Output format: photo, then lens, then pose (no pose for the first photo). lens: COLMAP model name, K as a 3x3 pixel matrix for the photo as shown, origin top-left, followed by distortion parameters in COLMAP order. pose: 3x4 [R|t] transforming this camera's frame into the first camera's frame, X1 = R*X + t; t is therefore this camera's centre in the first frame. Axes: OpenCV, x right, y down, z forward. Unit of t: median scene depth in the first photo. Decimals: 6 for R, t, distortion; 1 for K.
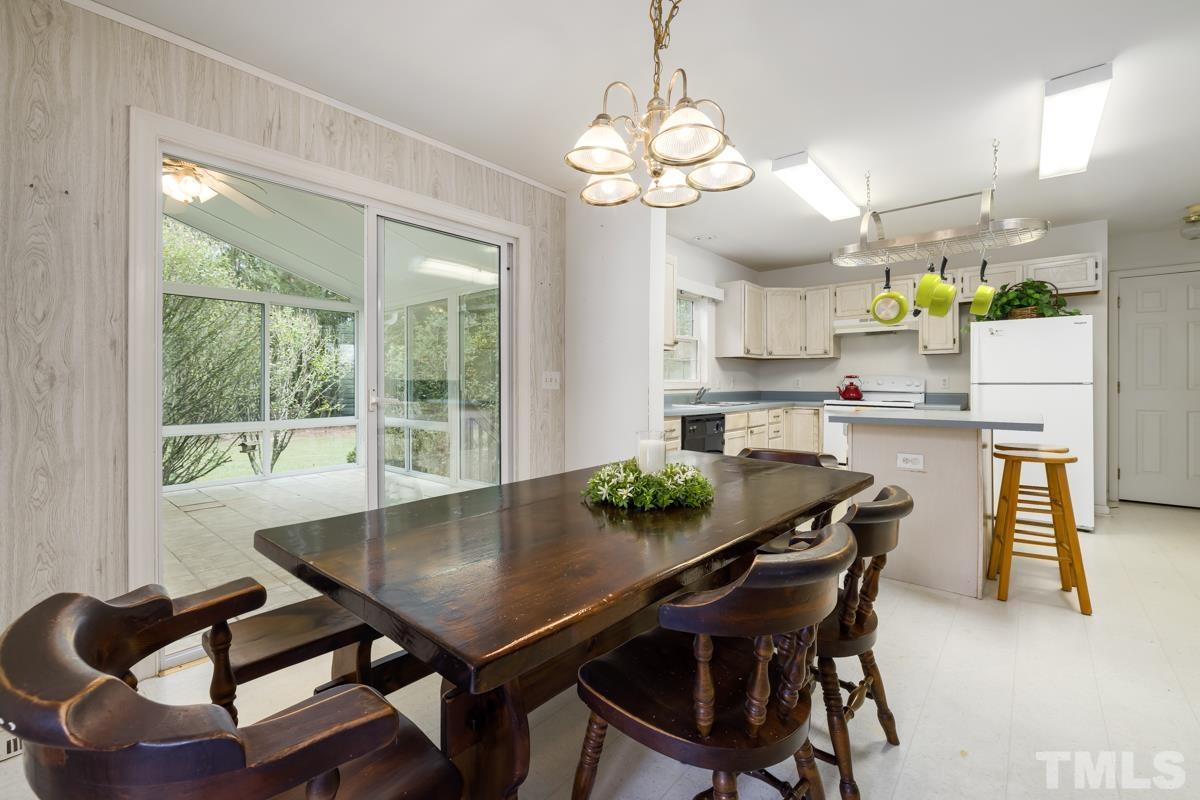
lens RADIAL K [[504.4, 0, 591.6], [0, 504.4, 386.1], [0, 0, 1]] dist [-0.003360, 0.000651]
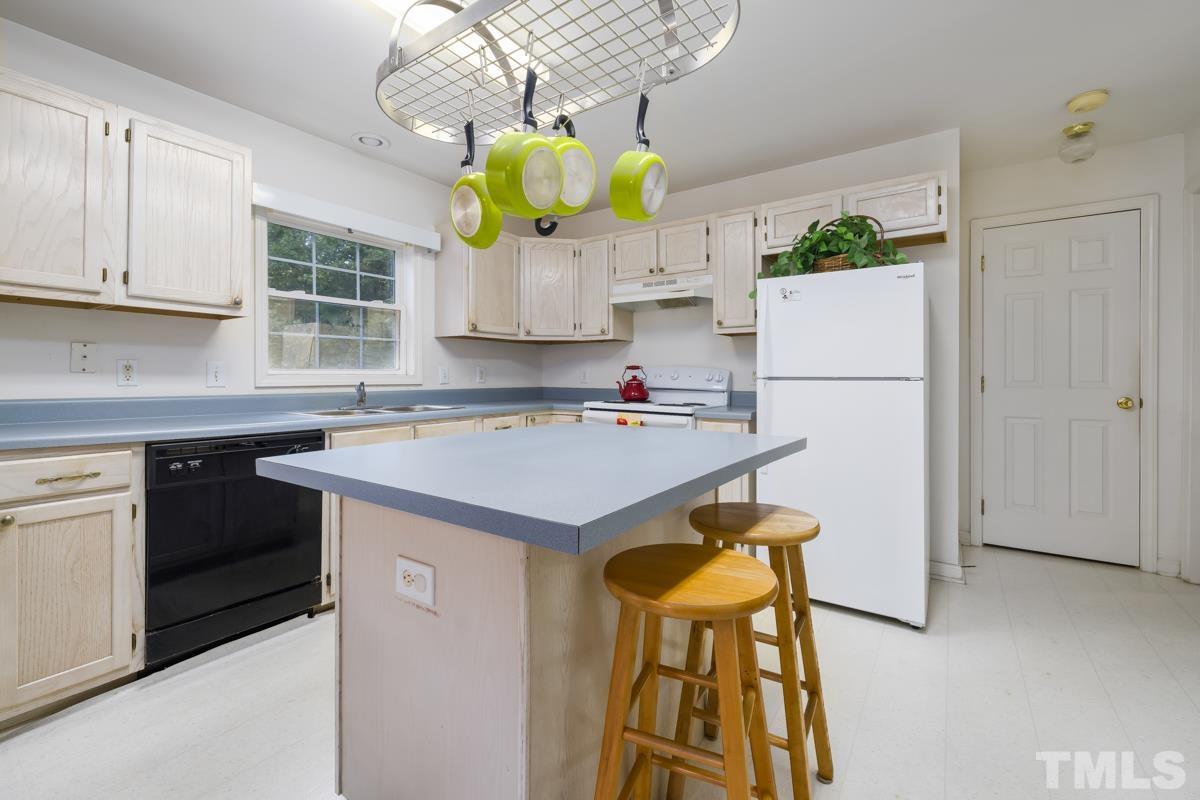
lens RADIAL K [[504.4, 0, 596.2], [0, 504.4, 376.4], [0, 0, 1]] dist [-0.003360, 0.000651]
pose [[0.994090, 0.003813, 0.108495, 0.410117], [-0.003376, 0.999985, -0.004208, -0.003271], [-0.108510, 0.003817, 0.994088, 0.338924]]
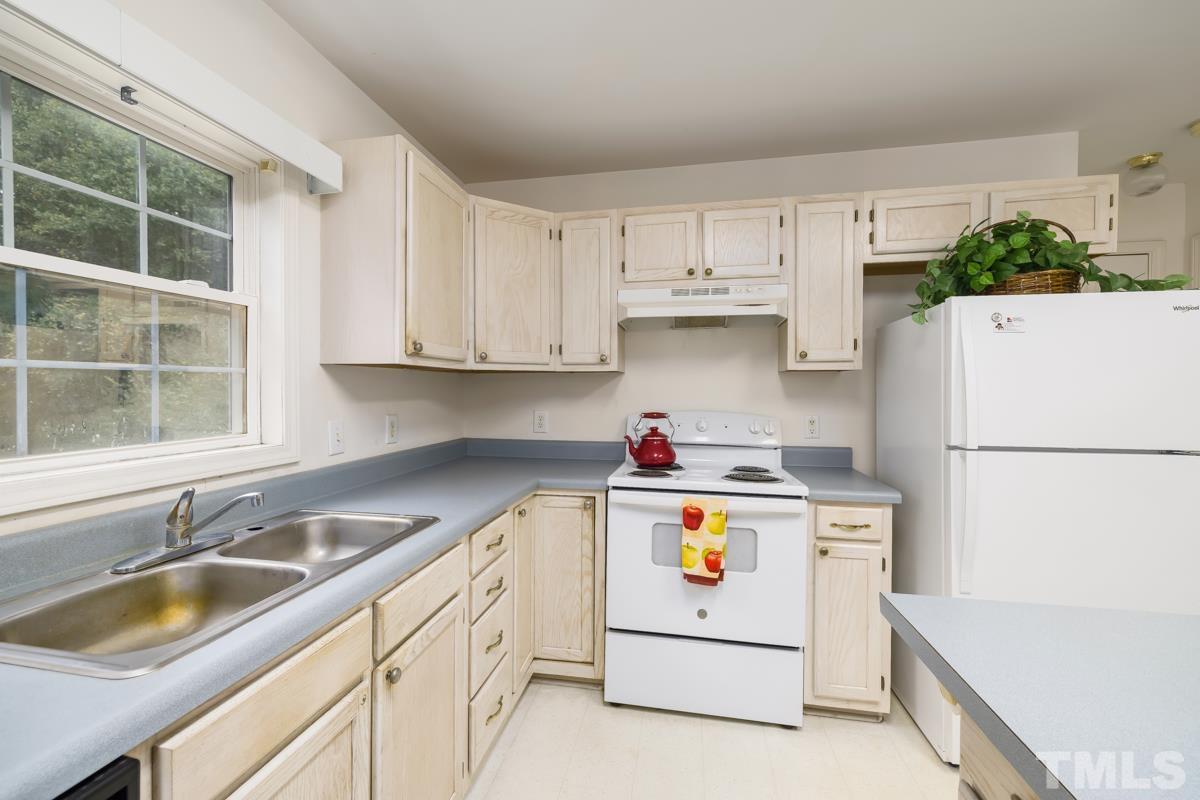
lens RADIAL K [[504.4, 0, 588.8], [0, 504.4, 396.0], [0, 0, 1]] dist [-0.003360, 0.000651]
pose [[0.868777, -0.002066, 0.495199, 0.249626], [-0.001608, 0.999974, 0.006993, -0.040959], [-0.495200, -0.006872, 0.868752, 0.664345]]
